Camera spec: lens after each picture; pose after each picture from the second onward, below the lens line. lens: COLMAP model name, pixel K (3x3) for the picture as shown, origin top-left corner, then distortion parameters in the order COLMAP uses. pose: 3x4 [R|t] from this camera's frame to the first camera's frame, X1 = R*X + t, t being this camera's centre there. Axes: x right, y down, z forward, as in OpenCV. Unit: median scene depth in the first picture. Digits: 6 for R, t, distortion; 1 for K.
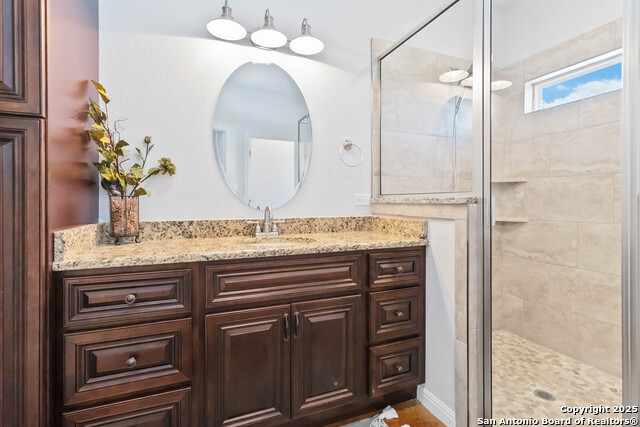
lens RADIAL K [[301.9, 0, 319.4], [0, 301.9, 202.6], [0, 0, 1]] dist [0.003104, 0.001547]
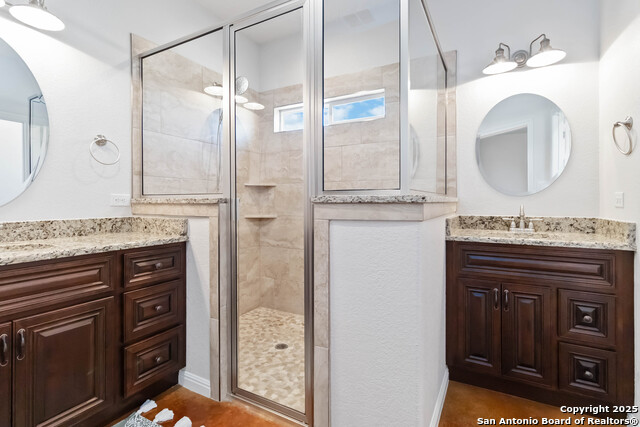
lens RADIAL K [[301.9, 0, 317.0], [0, 301.9, 202.1], [0, 0, 1]] dist [0.003104, 0.001547]
pose [[0.772697, -0.000183, 0.634775, 0.017707], [0.000325, 1.000000, -0.000107, -0.001437], [-0.634775, 0.000288, 0.772697, -0.137295]]
